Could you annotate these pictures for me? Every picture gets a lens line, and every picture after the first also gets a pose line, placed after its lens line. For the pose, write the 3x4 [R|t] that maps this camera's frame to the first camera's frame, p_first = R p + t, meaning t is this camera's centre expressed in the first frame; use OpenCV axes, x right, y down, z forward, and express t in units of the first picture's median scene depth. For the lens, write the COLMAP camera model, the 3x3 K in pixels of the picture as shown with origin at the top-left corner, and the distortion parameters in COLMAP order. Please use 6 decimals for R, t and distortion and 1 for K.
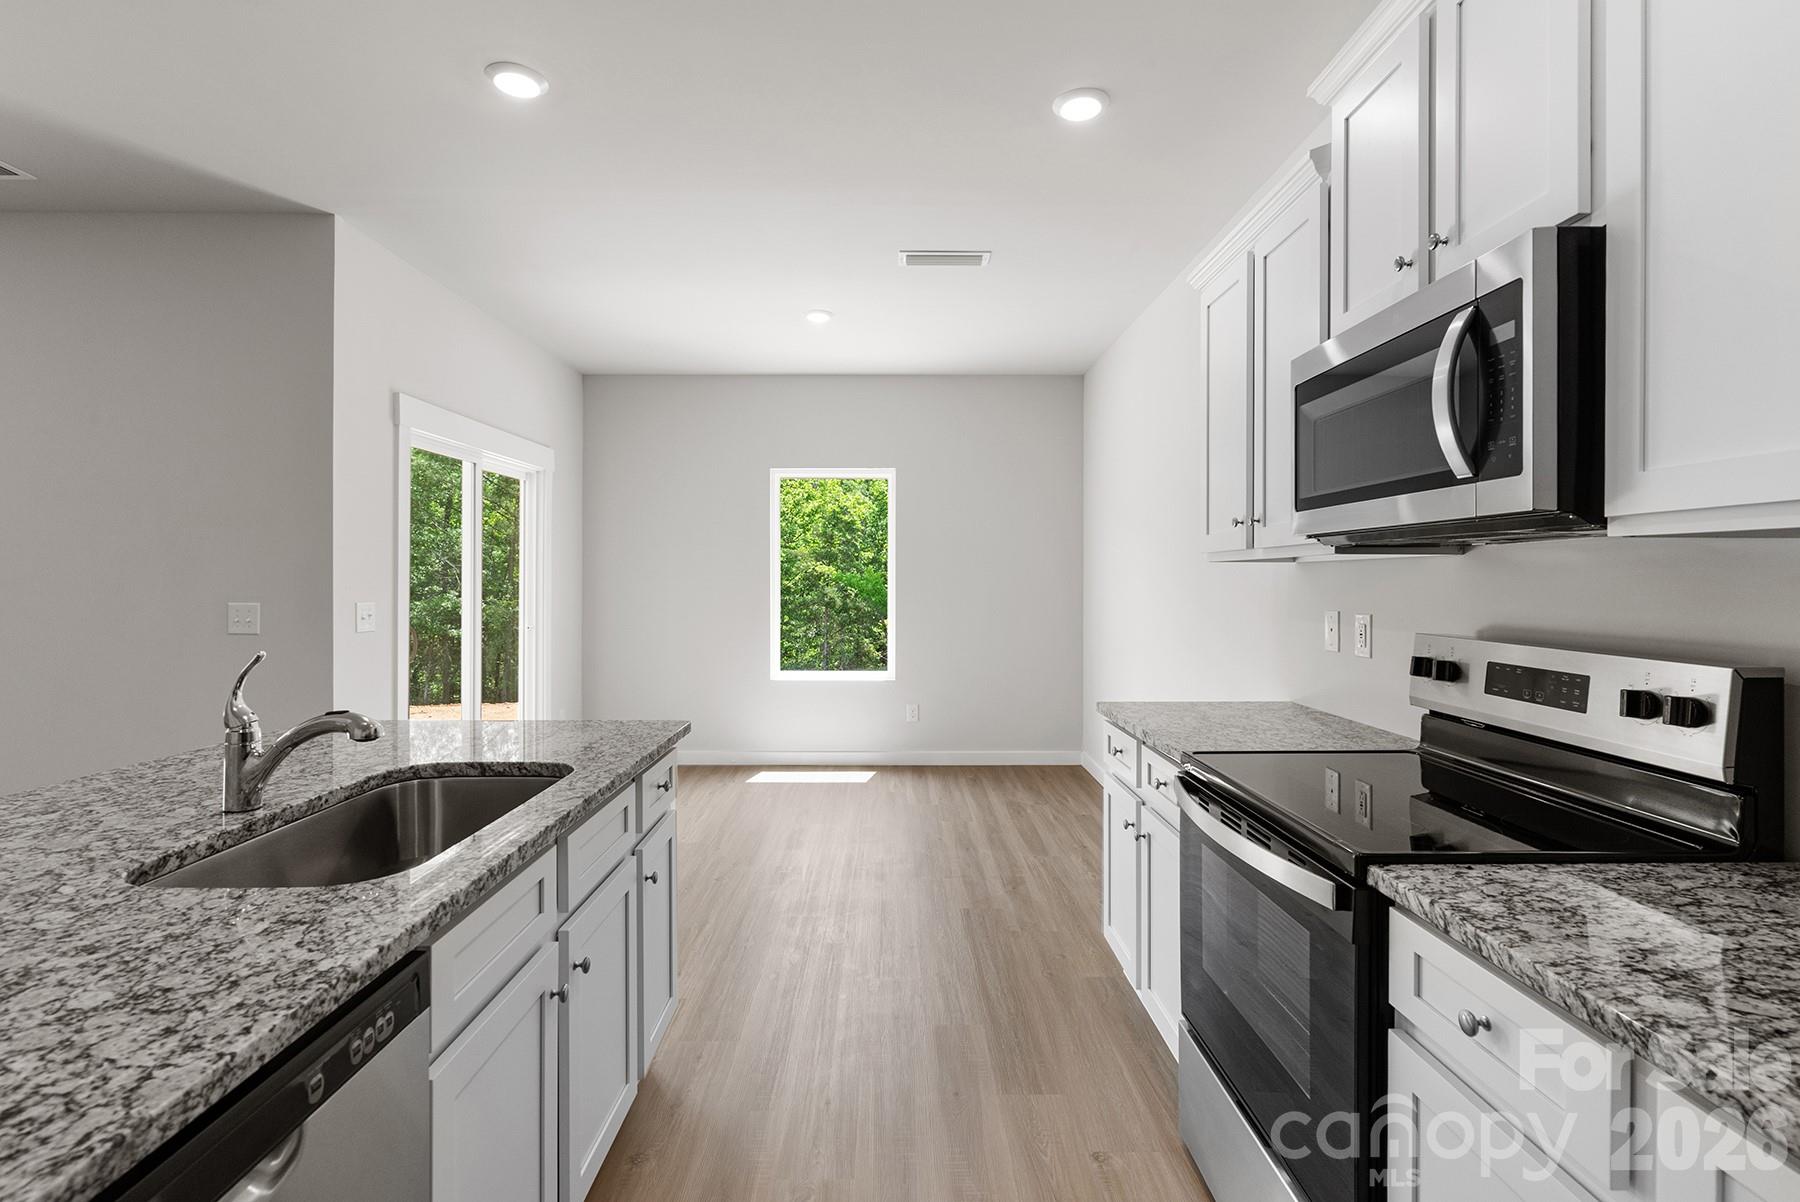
lens RADIAL K [[861.7, 0, 900.3], [0, 861.7, 590.5], [0, 0, 1]] dist [0.002175, -0.000243]
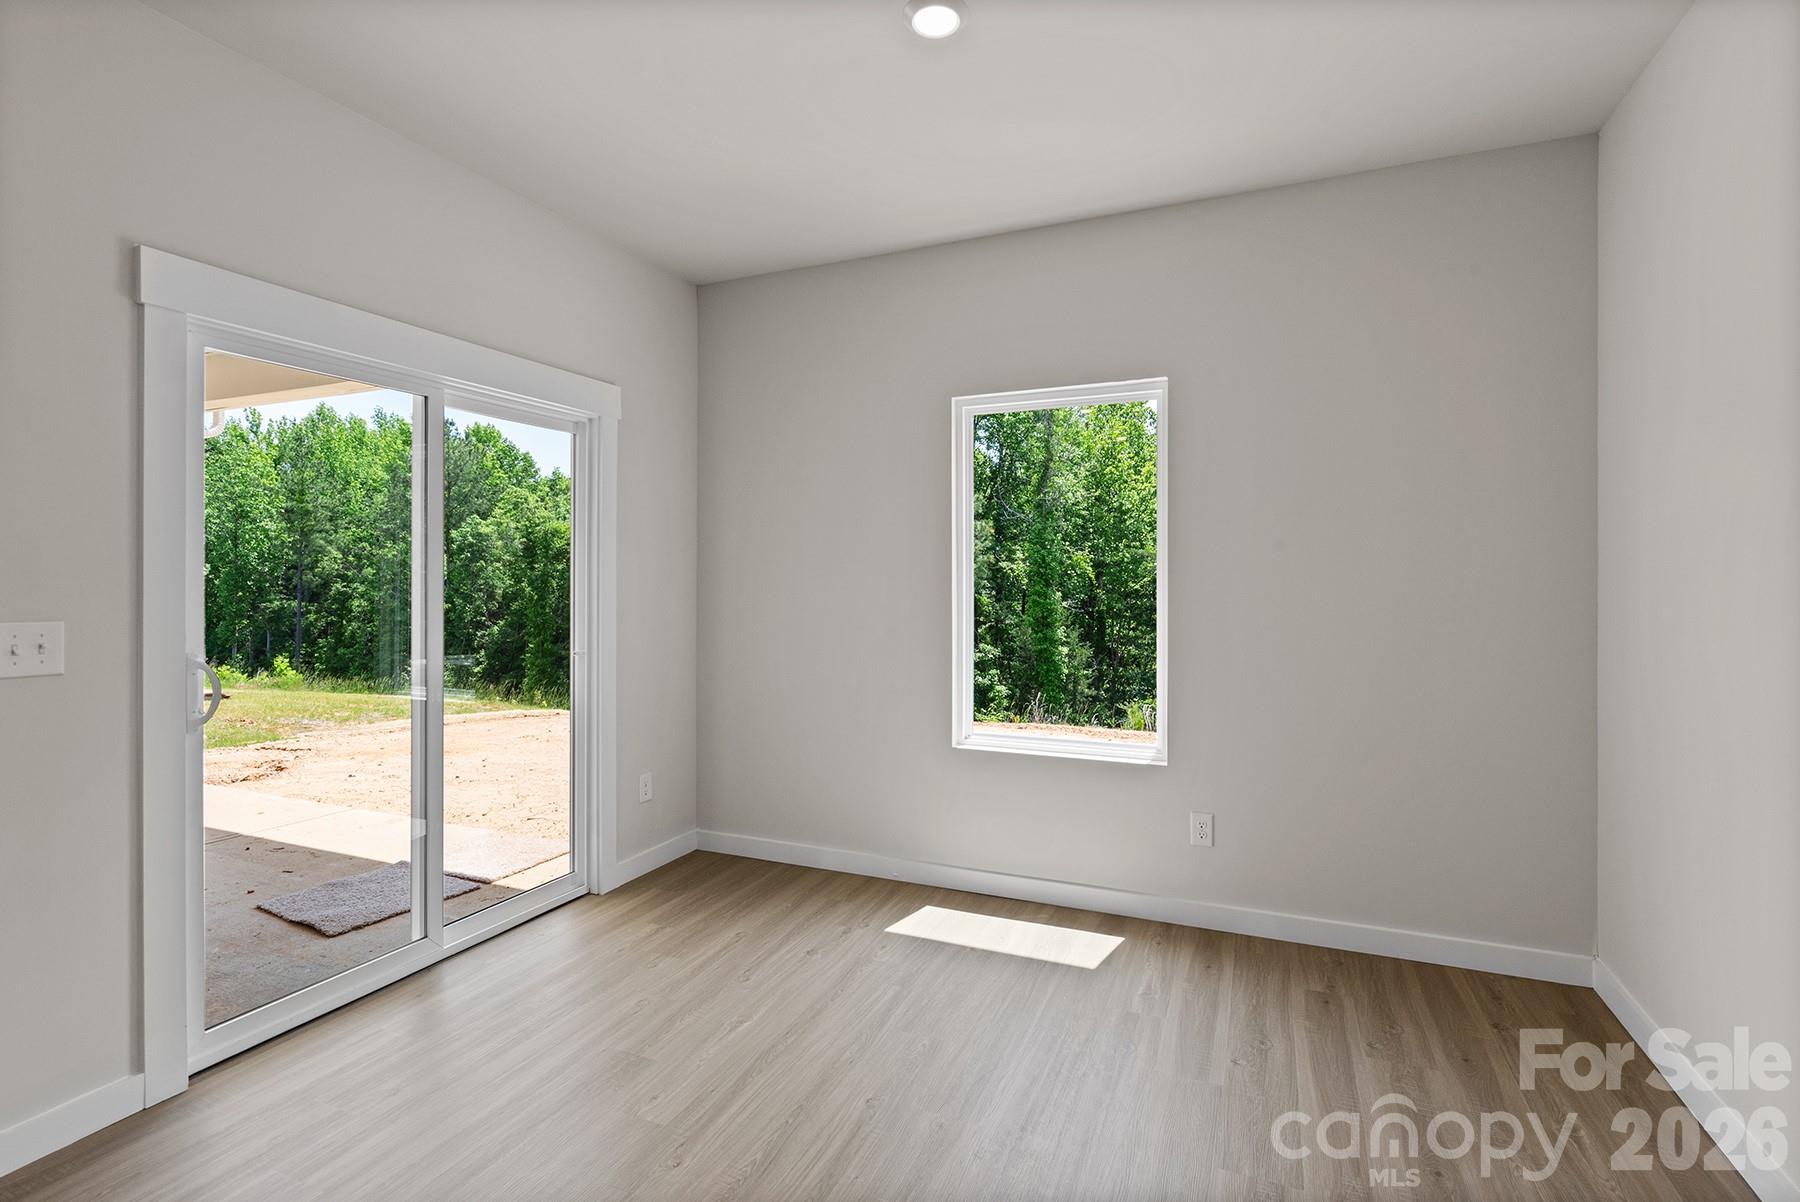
lens RADIAL K [[861.7, 0, 892.2], [0, 861.7, 591.9], [0, 0, 1]] dist [0.002175, -0.000243]
pose [[0.915306, 0.003095, -0.402746, 0.053868], [-0.003703, 0.999993, -0.000729, -0.004672], [0.402741, 0.002158, 0.915311, 0.433086]]
